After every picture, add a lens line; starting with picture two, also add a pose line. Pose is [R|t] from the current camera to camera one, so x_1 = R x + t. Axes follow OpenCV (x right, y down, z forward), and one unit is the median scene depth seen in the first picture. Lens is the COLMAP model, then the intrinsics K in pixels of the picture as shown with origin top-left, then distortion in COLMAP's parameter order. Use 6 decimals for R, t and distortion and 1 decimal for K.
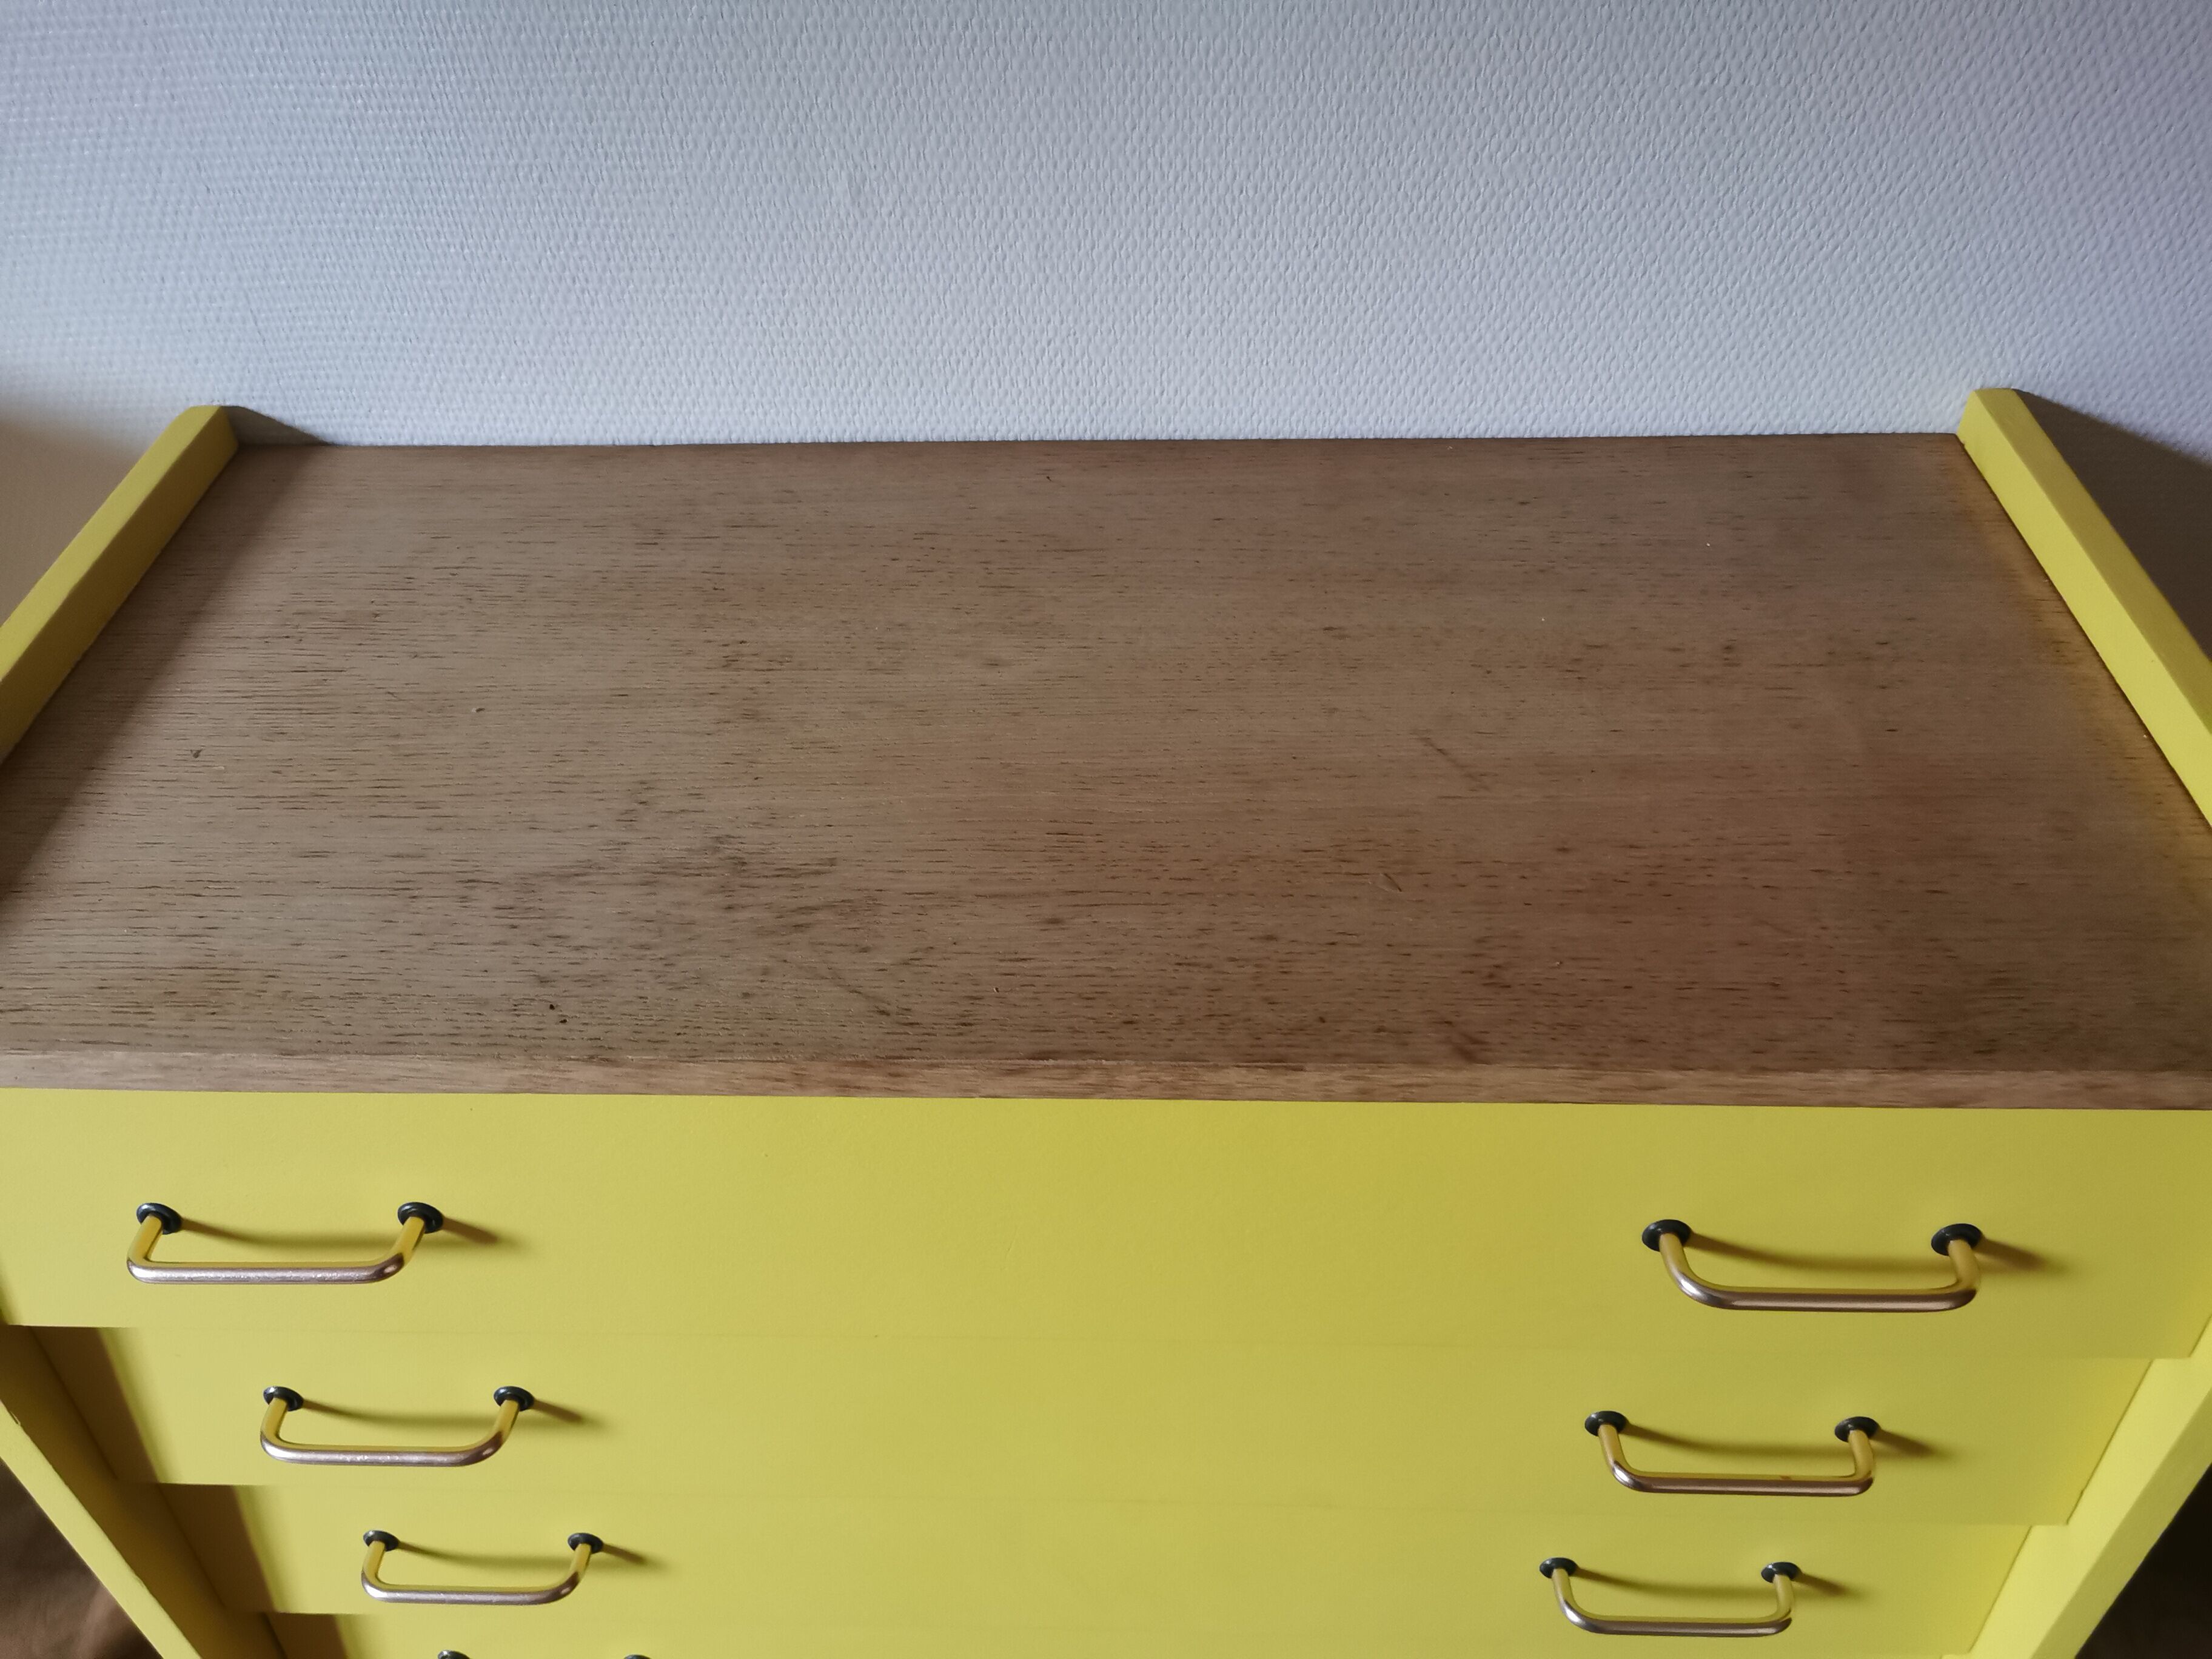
lens RADIAL K [[1740.8, 0, 1082.3], [0, 1740.8, 812.5], [0, 0, 1]] dist [0.055241, -0.089381]
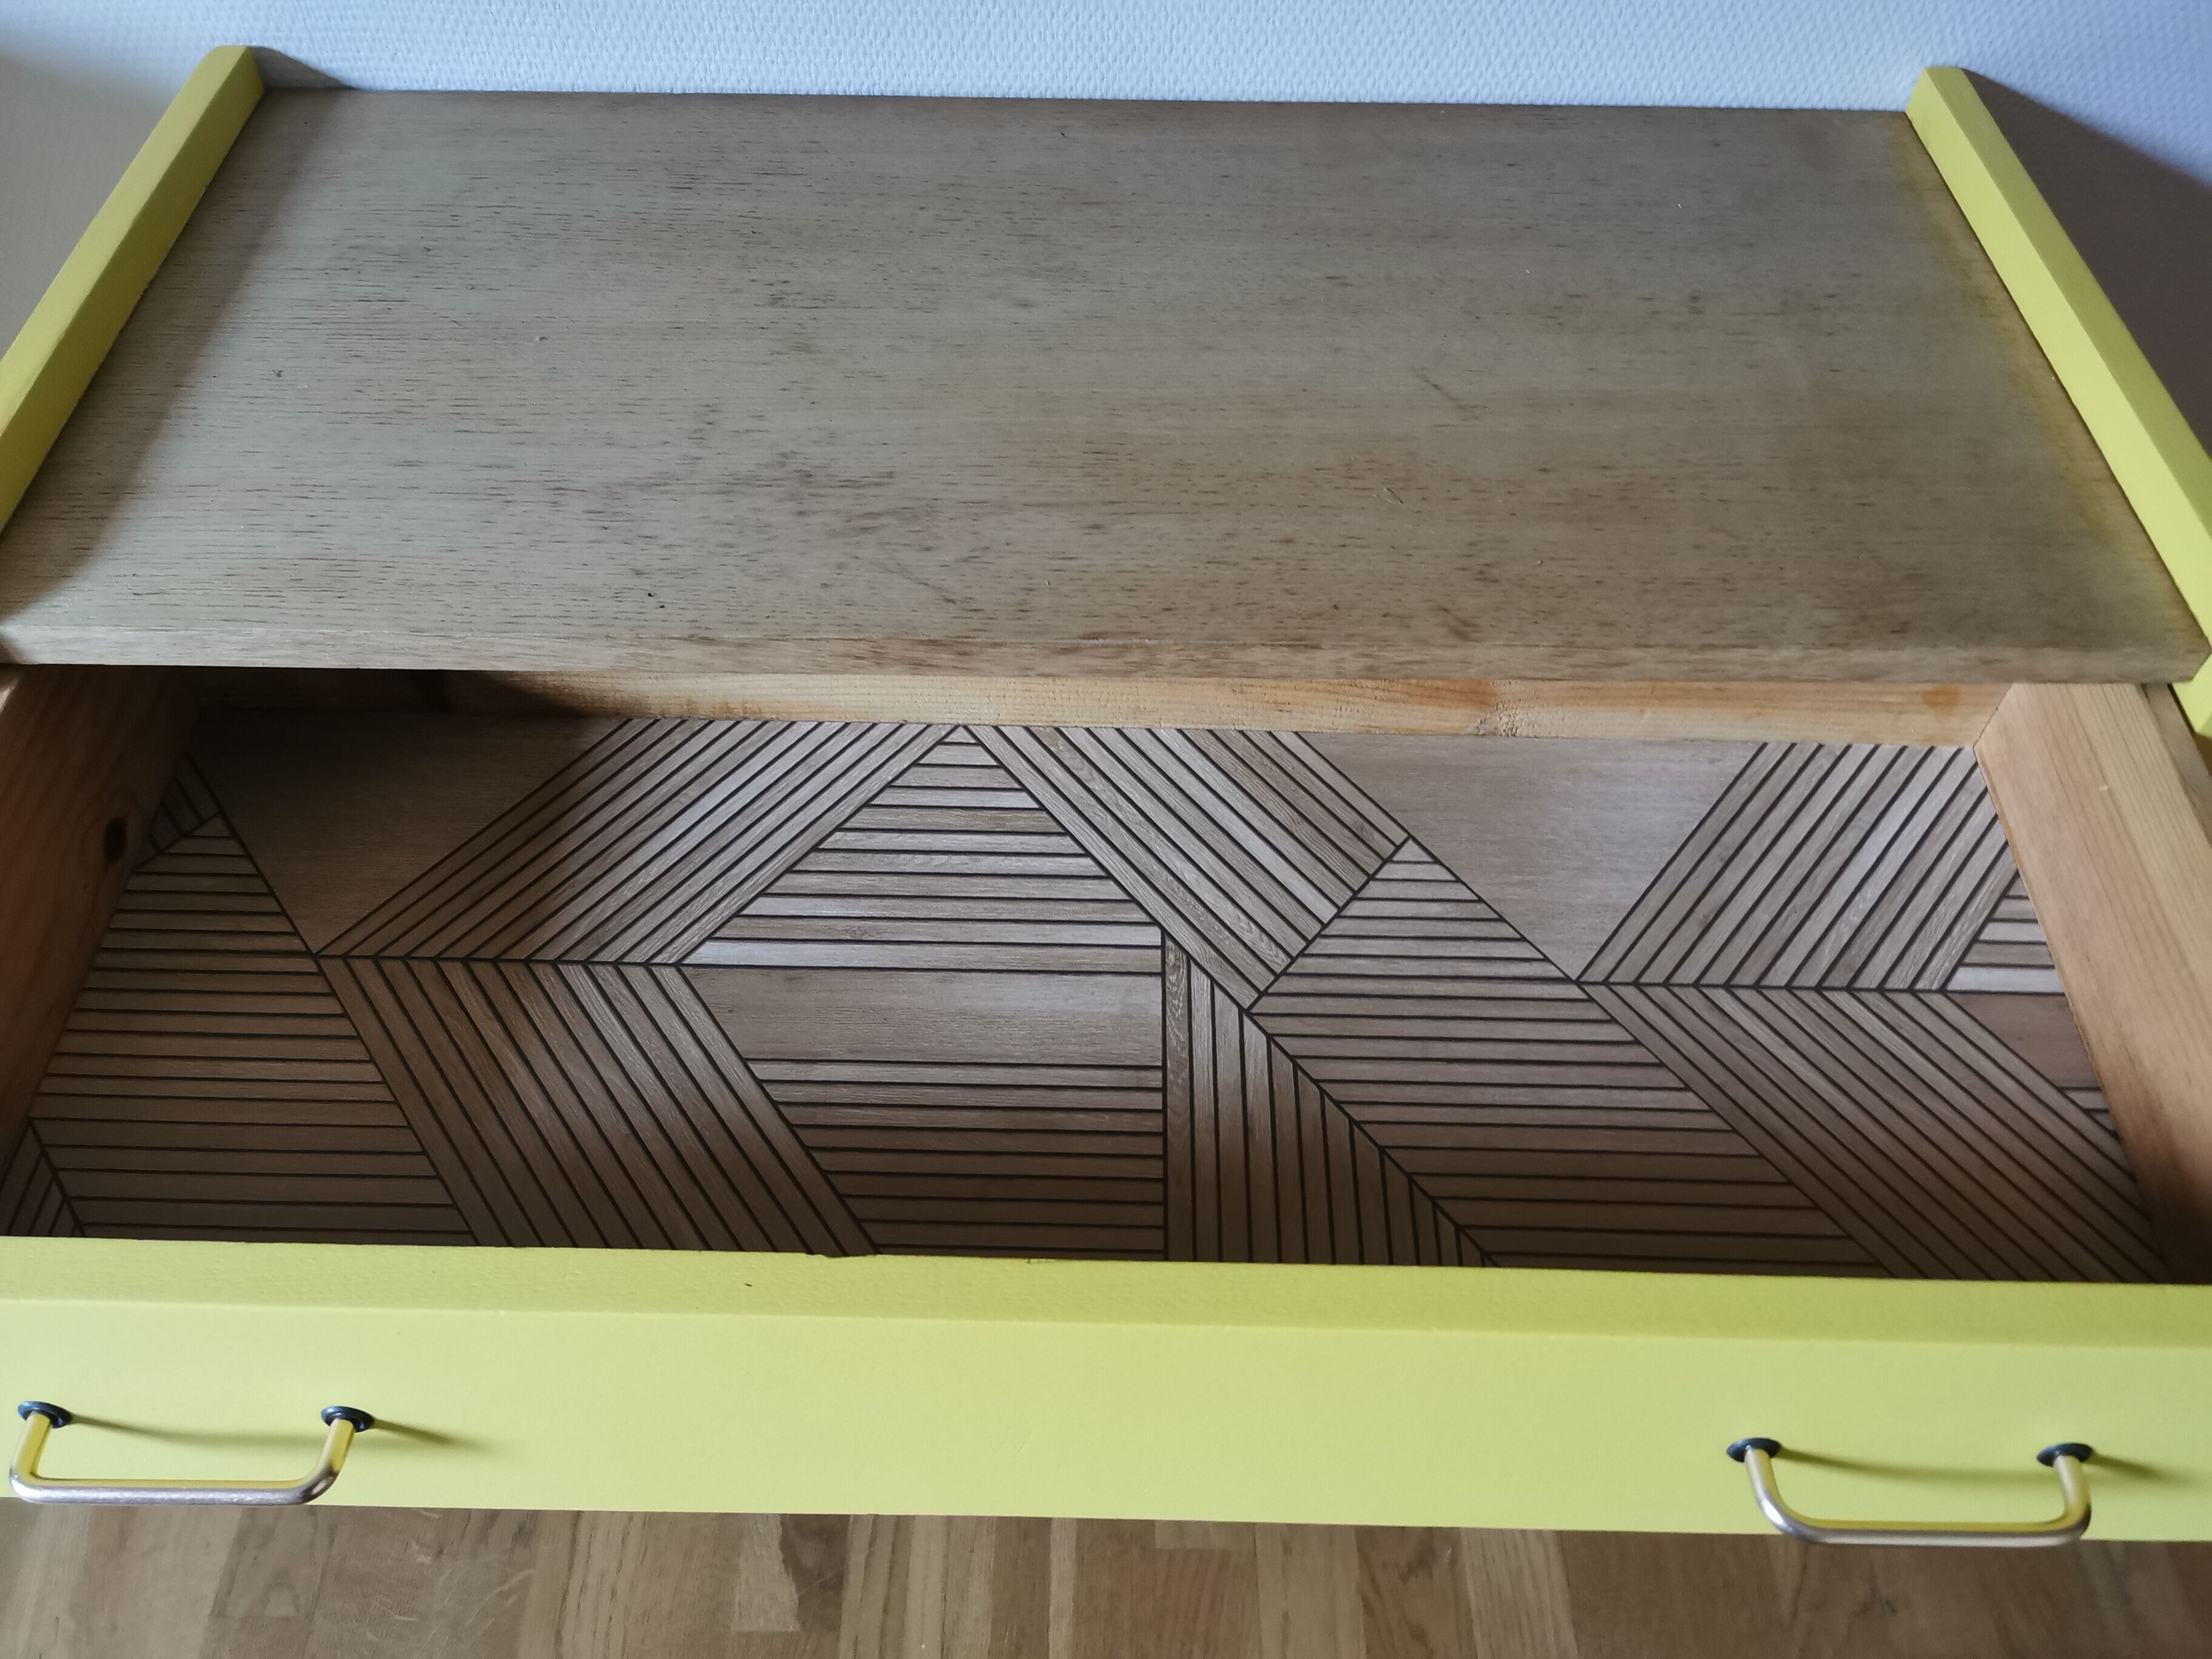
lens RADIAL K [[1740.8, 0, 1094.0], [0, 1740.8, 838.3], [0, 0, 1]] dist [0.055241, -0.089381]
pose [[0.998475, -0.000722, 0.055196, -0.066180], [-0.007503, 0.988858, 0.148672, 0.078230], [-0.054688, -0.148859, 0.987345, -0.112689]]
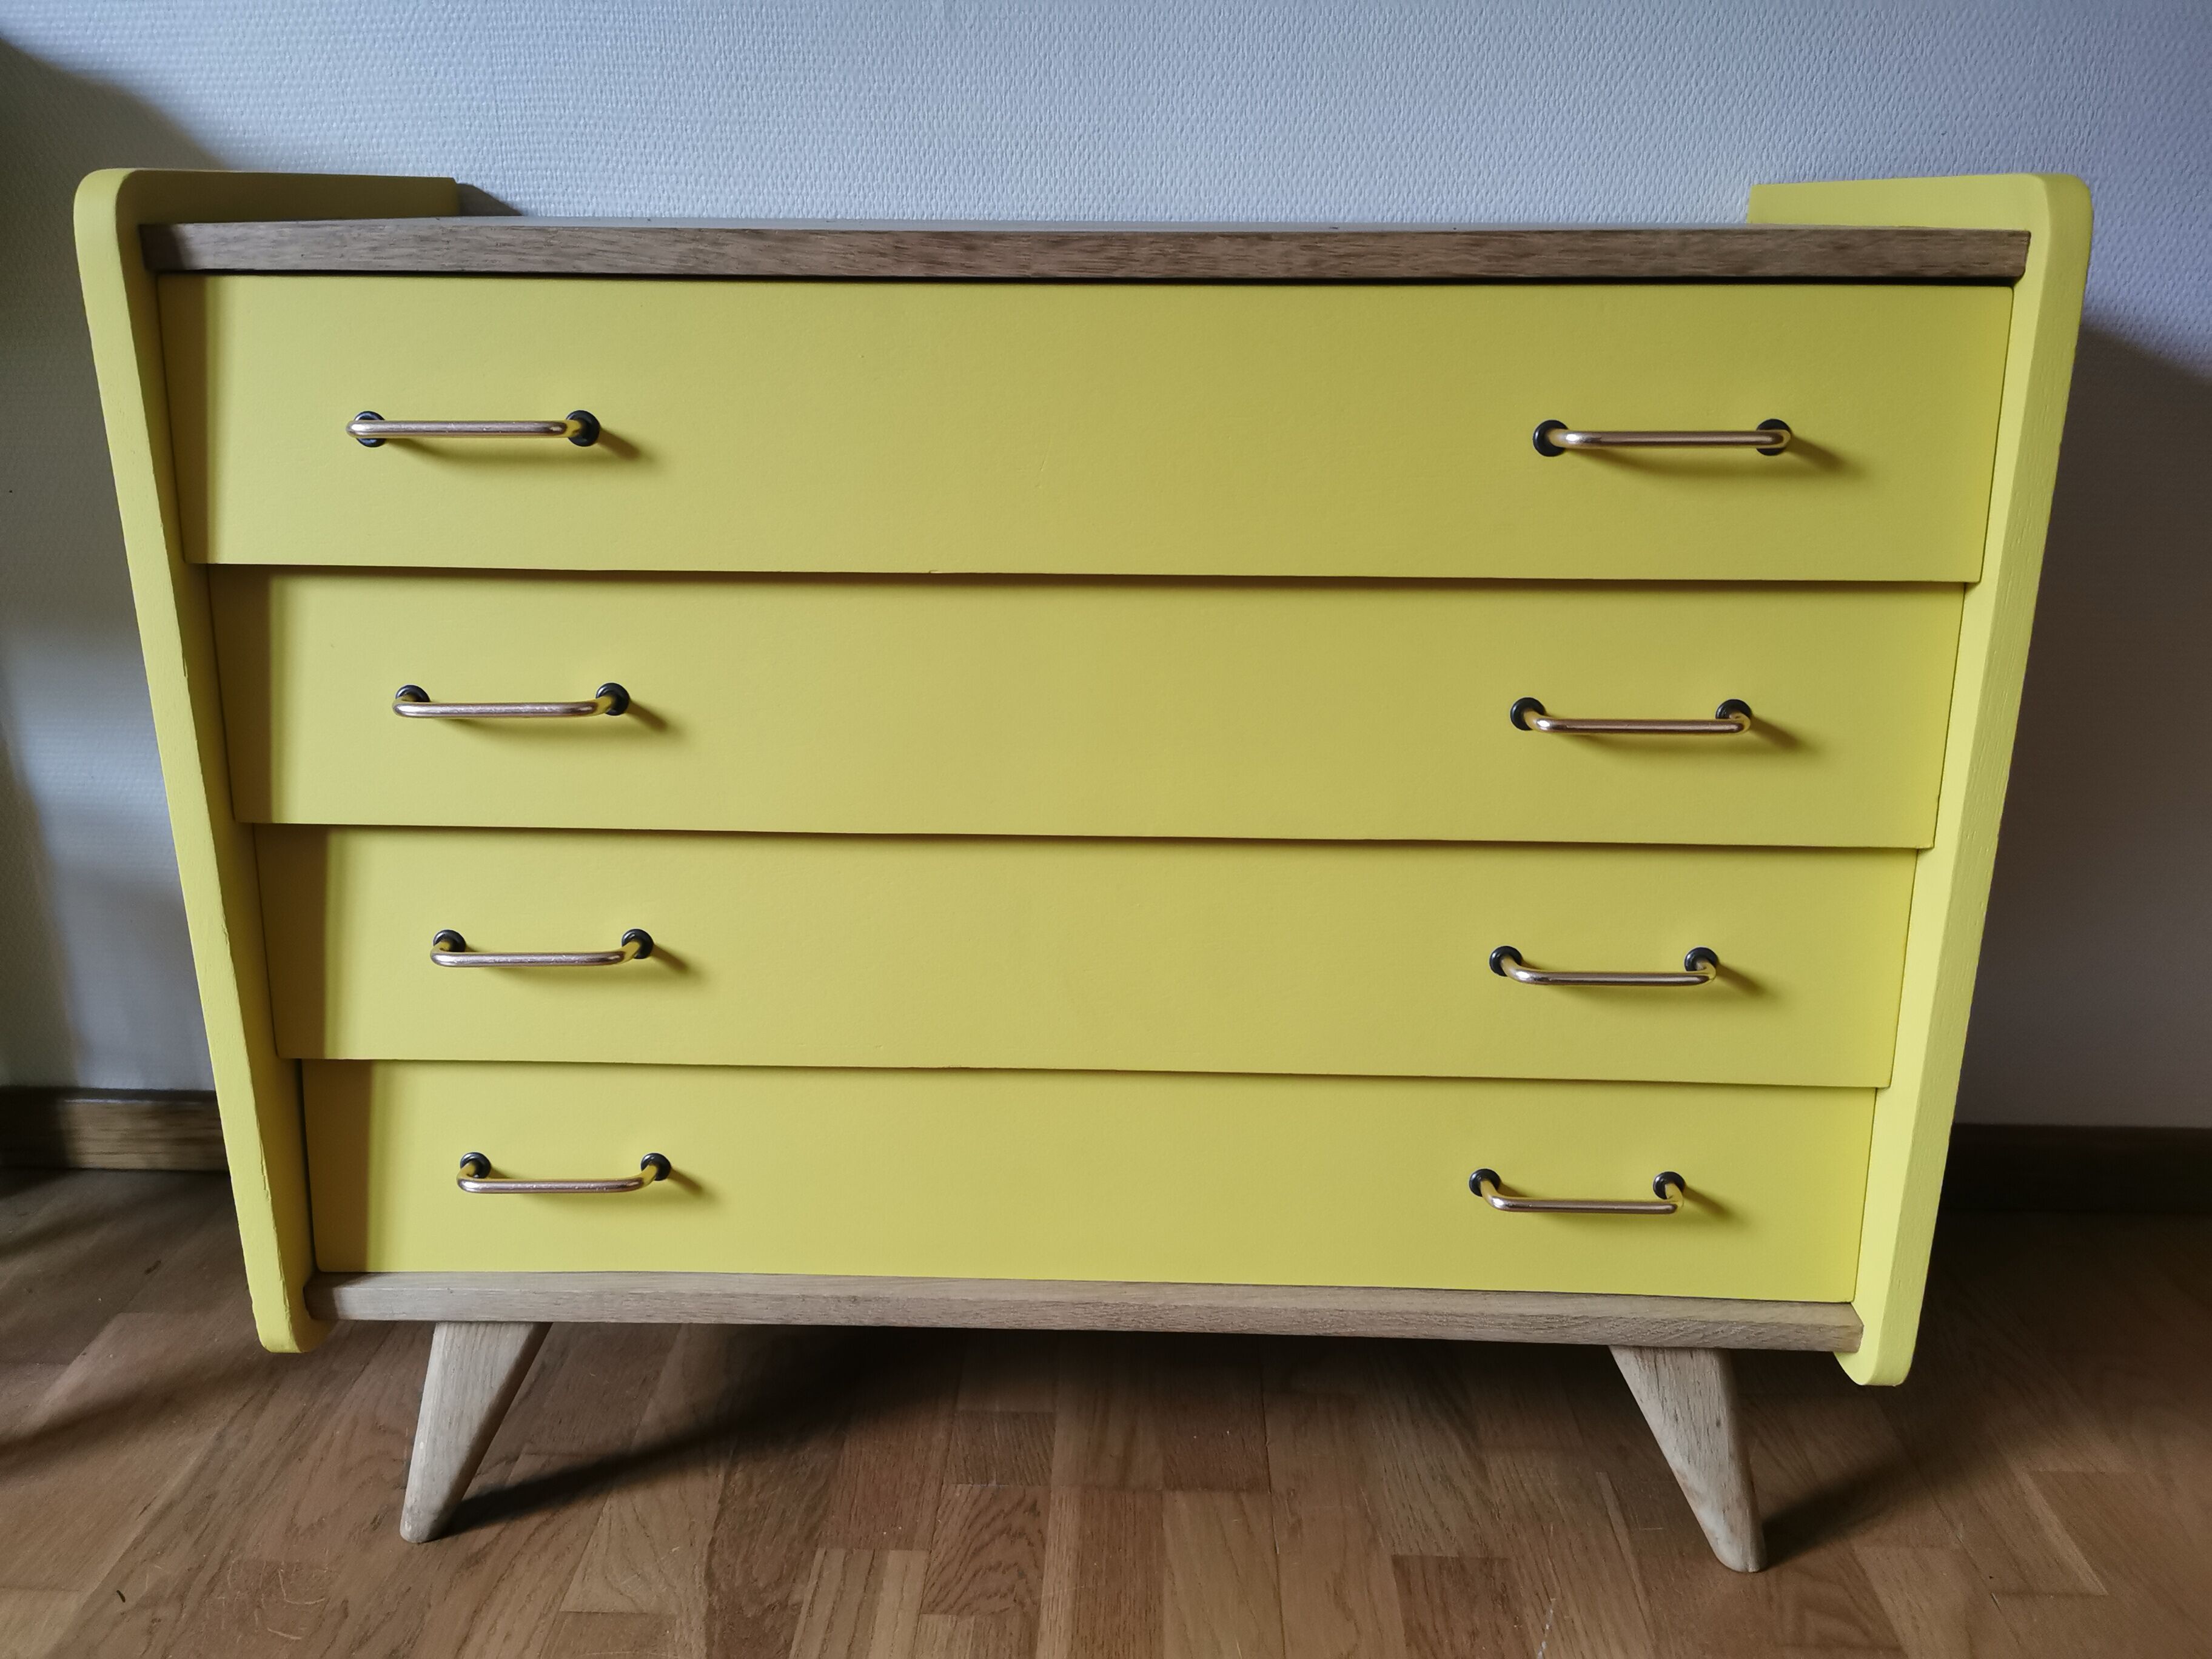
lens RADIAL K [[1740.8, 0, 1099.6], [0, 1740.8, 854.5], [0, 0, 1]] dist [0.055241, -0.089381]
pose [[0.999312, 0.030371, 0.021296, -0.017300], [-0.020043, 0.925203, -0.378943, 0.854973], [-0.031212, 0.378256, 0.925175, -0.061765]]
